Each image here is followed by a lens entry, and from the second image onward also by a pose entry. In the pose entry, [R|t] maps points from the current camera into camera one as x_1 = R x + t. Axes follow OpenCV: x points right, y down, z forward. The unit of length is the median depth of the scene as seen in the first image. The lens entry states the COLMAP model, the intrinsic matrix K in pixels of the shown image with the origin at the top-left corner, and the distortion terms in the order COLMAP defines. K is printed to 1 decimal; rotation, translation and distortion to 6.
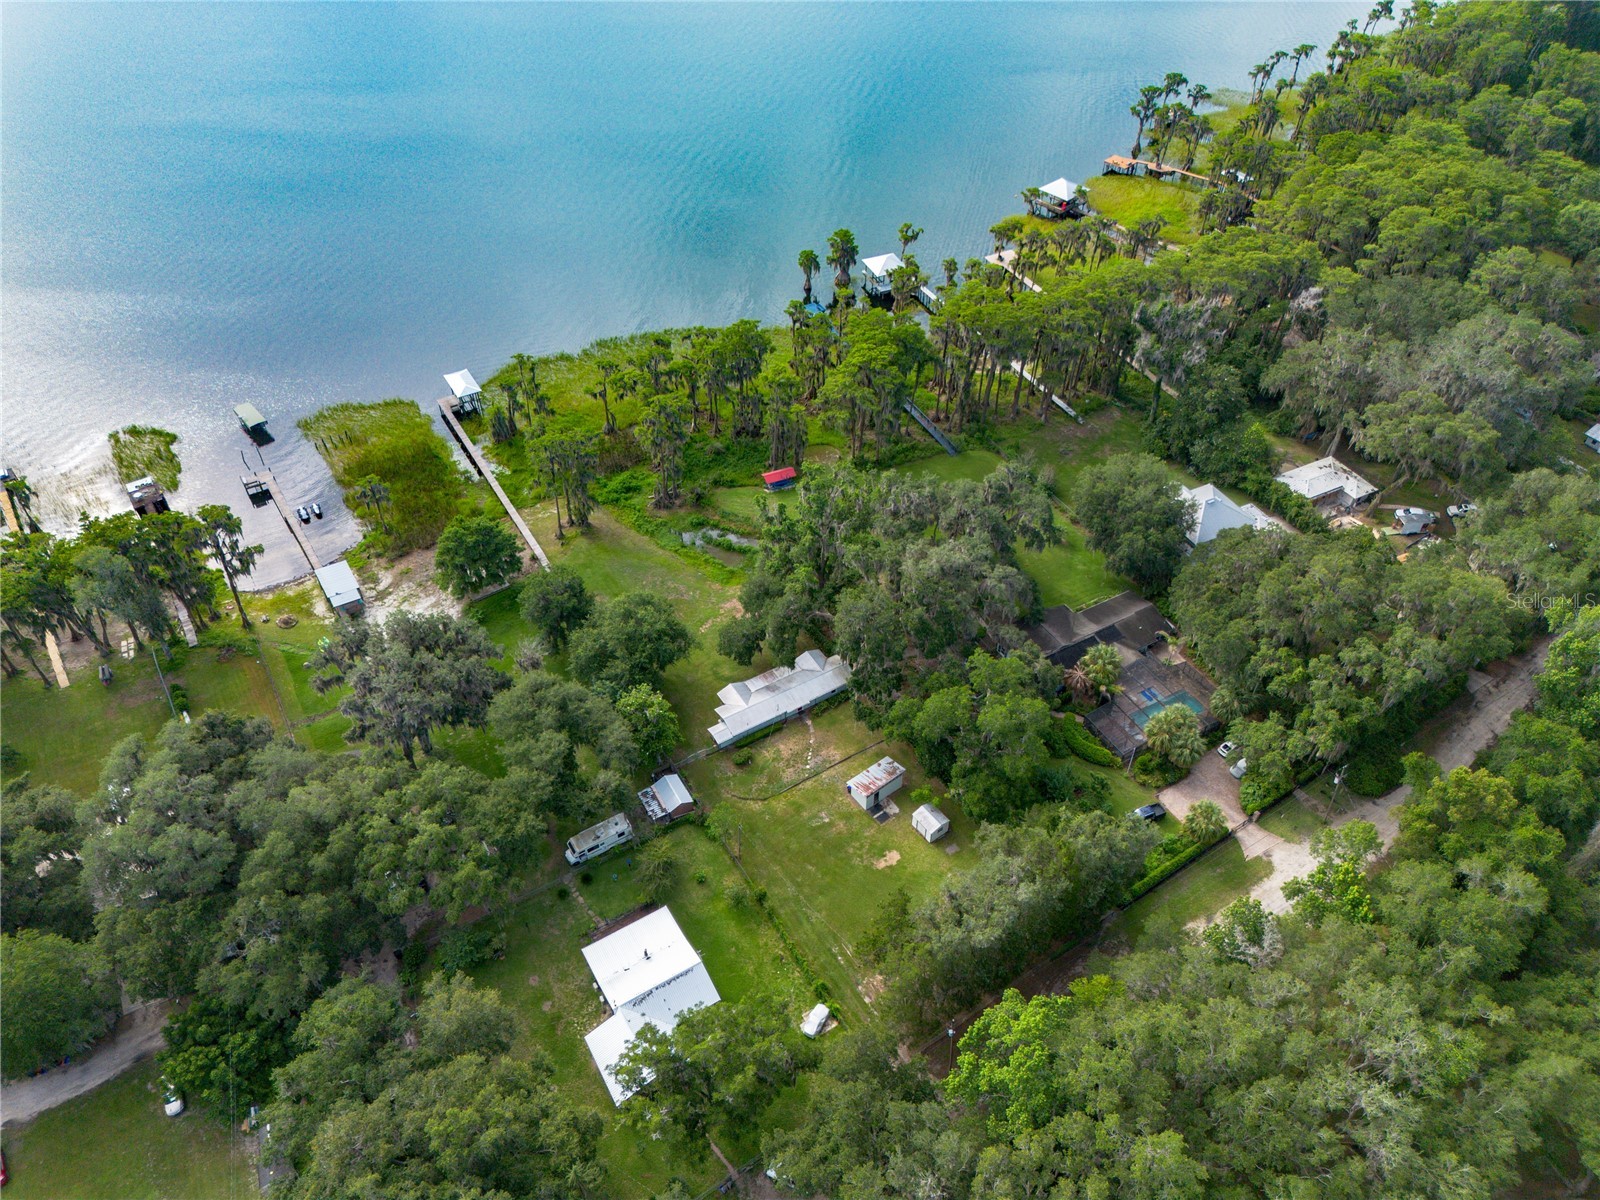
lens RADIAL K [[1126.8, 0, 802.7], [0, 1126.8, 596.0], [0, 0, 1]] dist [0.061998, -0.056304]
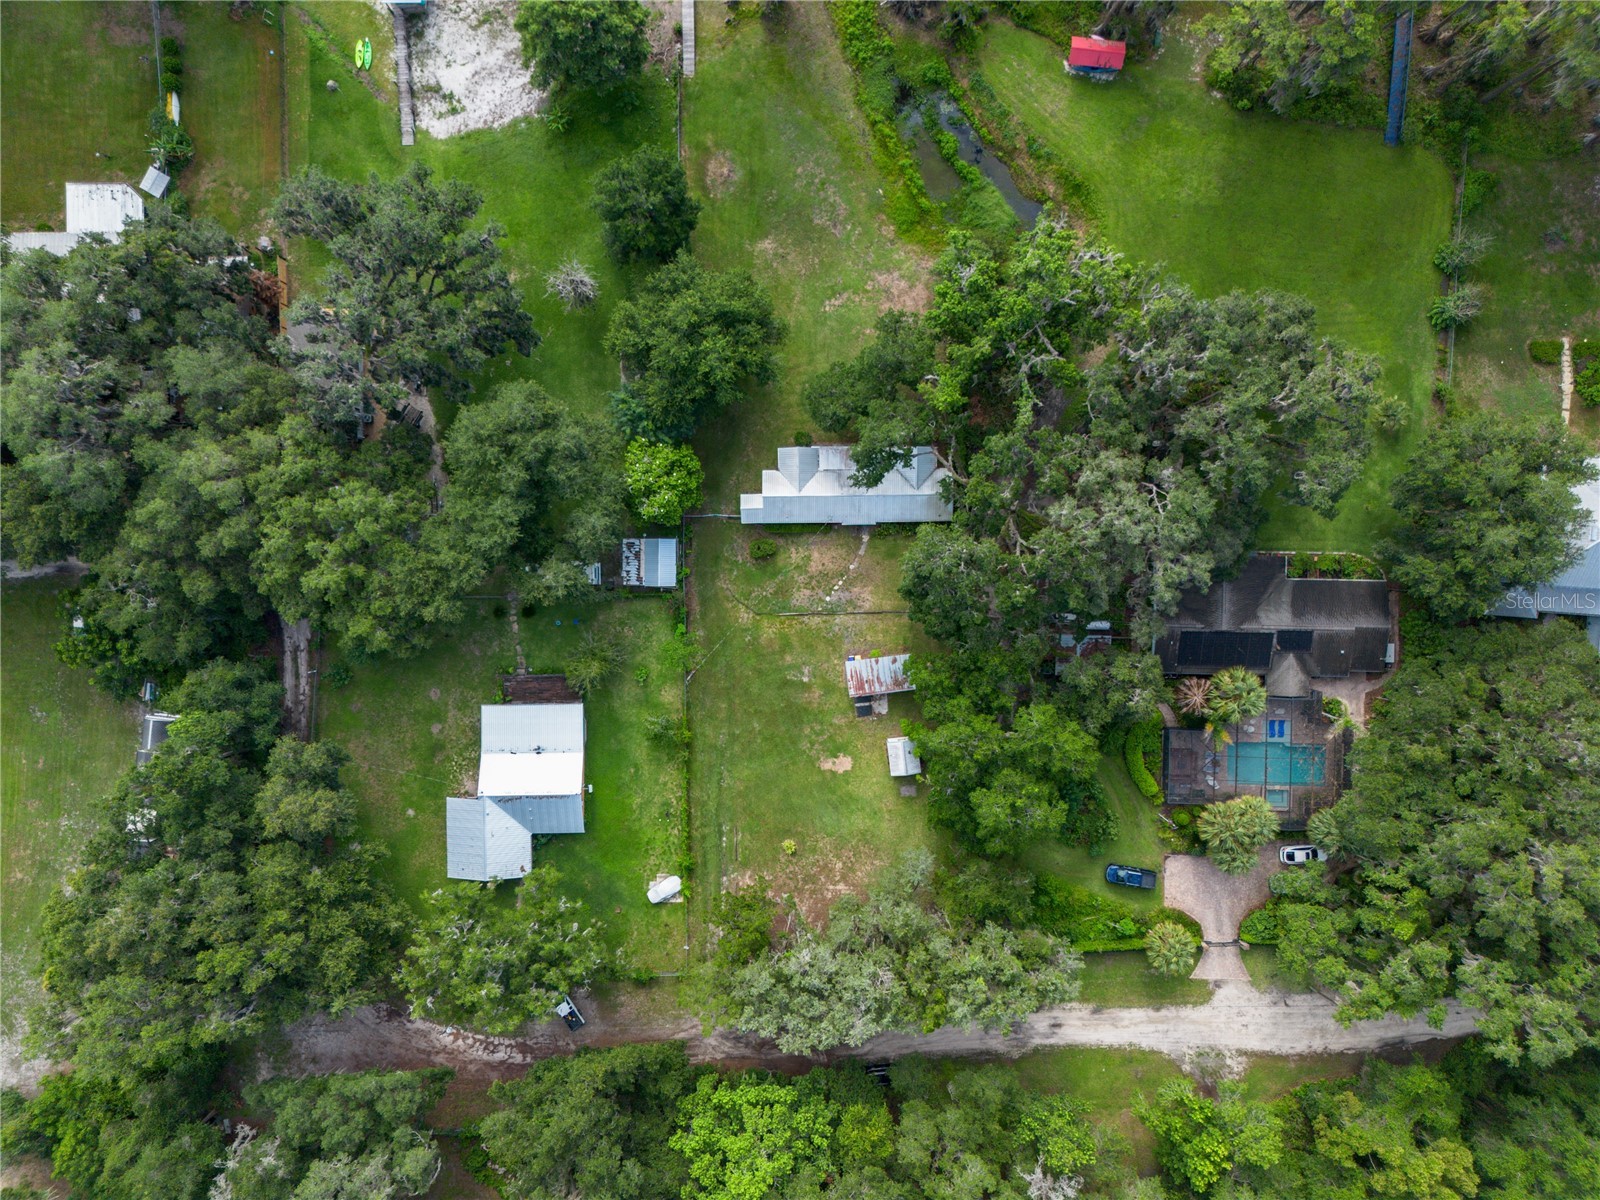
lens RADIAL K [[1126.8, 0, 803.4], [0, 1126.8, 596.8], [0, 0, 1]] dist [0.061998, -0.056304]
pose [[0.861507, 0.507686, 0.007729, -0.016998], [-0.345414, 0.574850, 0.741780, -0.432983], [0.372148, -0.641718, 0.670599, 0.447479]]
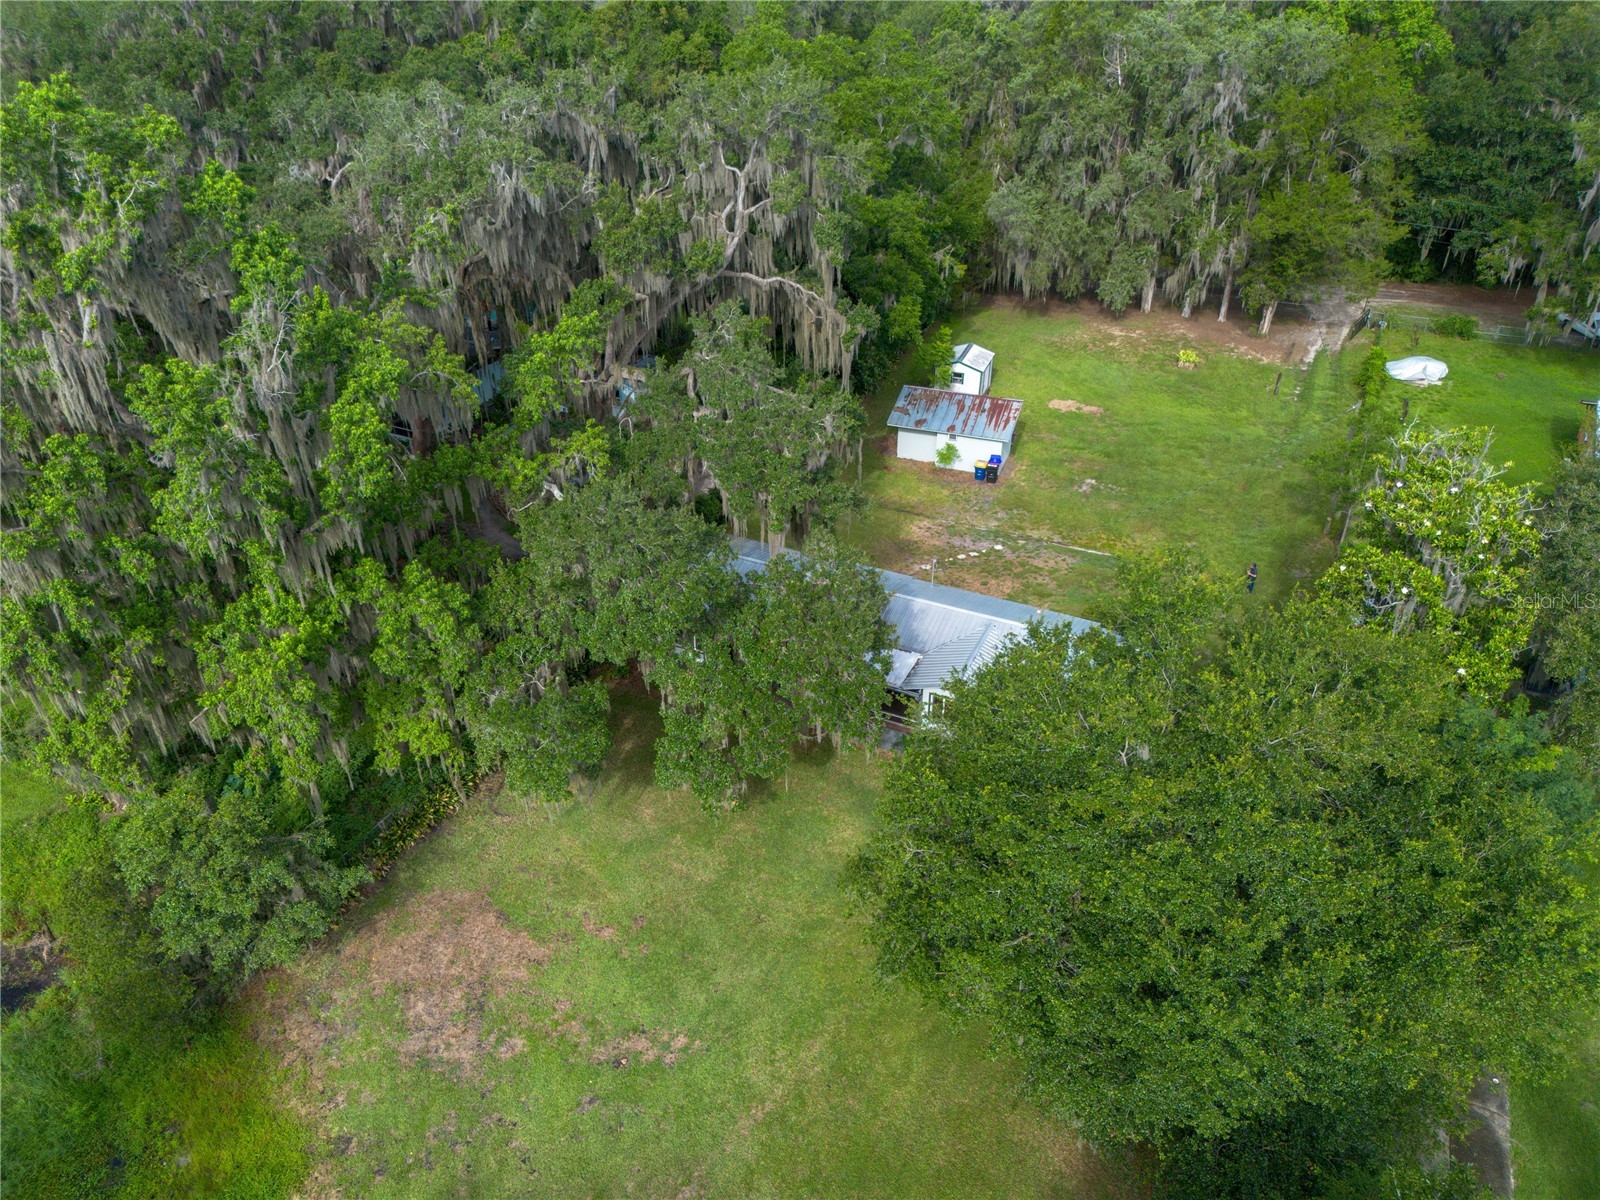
lens RADIAL K [[1126.8, 0, 798.7], [0, 1126.8, 606.0], [0, 0, 1]] dist [0.061998, -0.056304]
pose [[-0.543973, -0.444777, 0.711524, -0.236505], [0.587323, 0.403791, 0.701431, -0.146768], [-0.599287, 0.799454, 0.041576, 1.025541]]
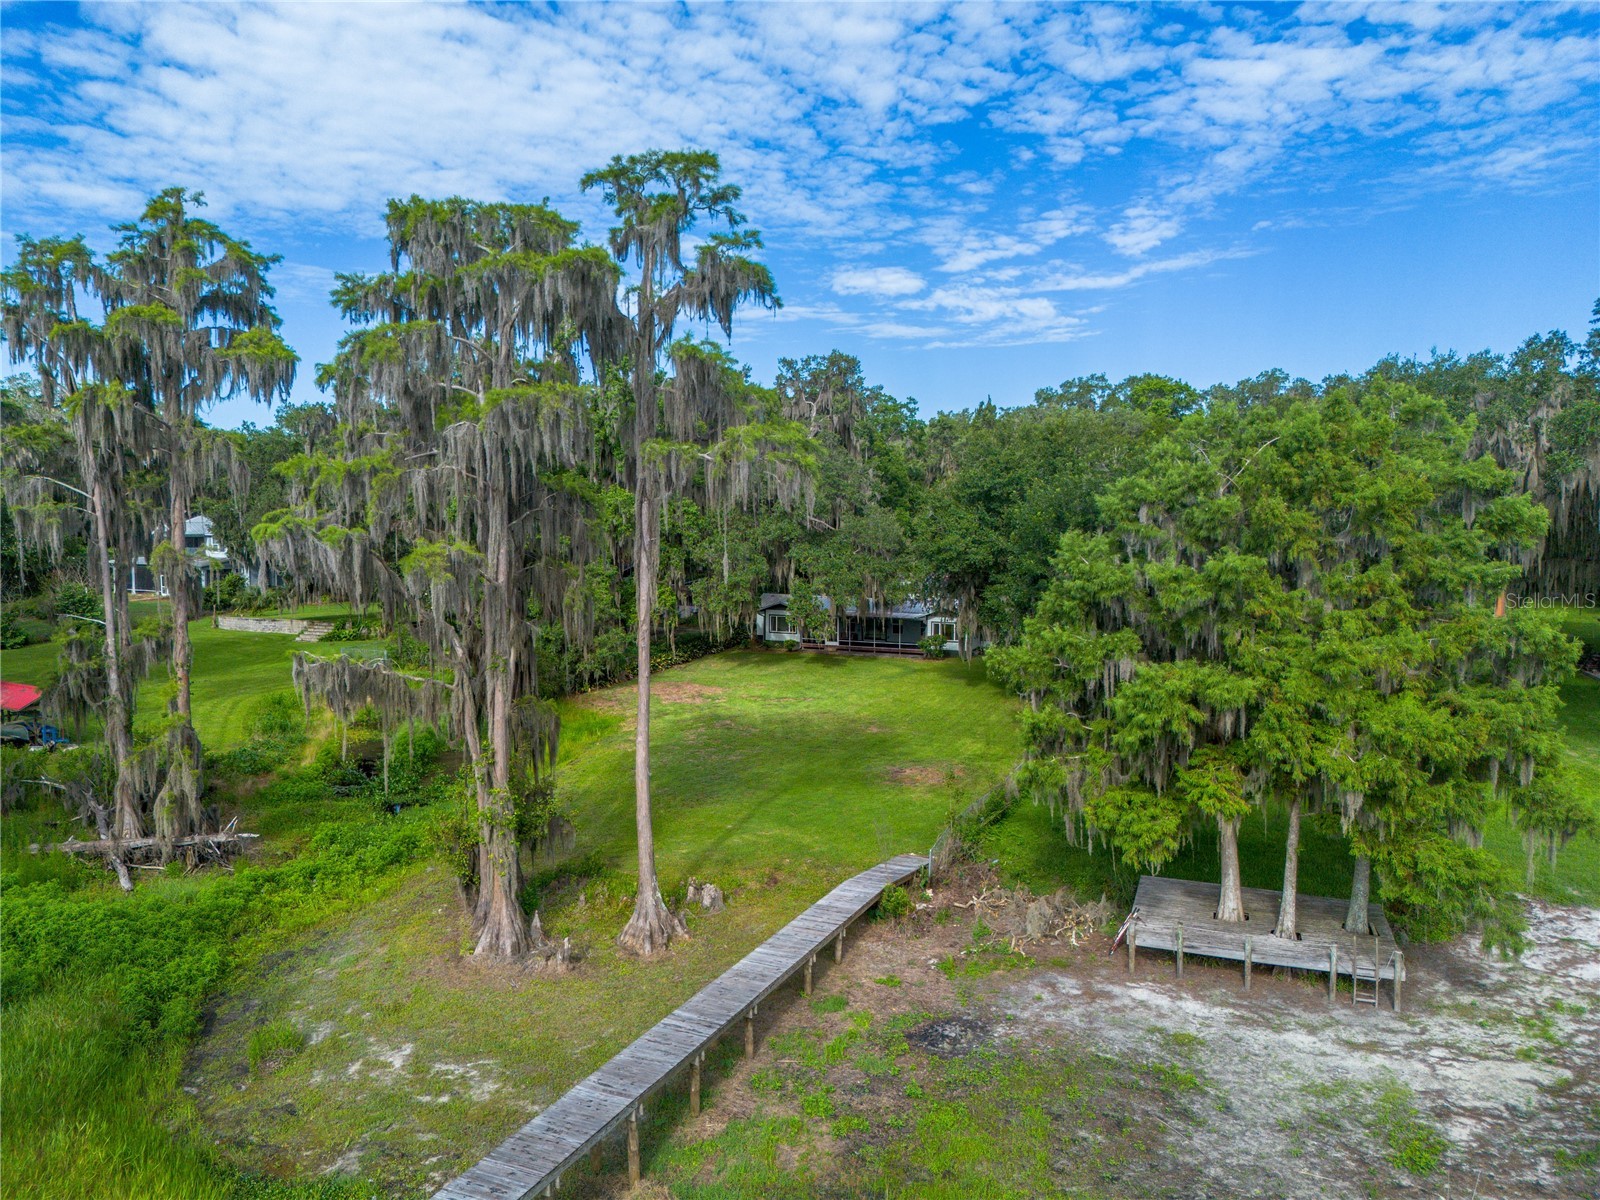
lens RADIAL K [[1126.8, 0, 799.1], [0, 1126.8, 603.4], [0, 0, 1]] dist [0.061998, -0.056304]
pose [[-0.567398, -0.059176, 0.821315, -0.437749], [0.570444, 0.691062, 0.443877, -0.178164], [-0.593847, 0.720369, -0.358351, 1.244283]]
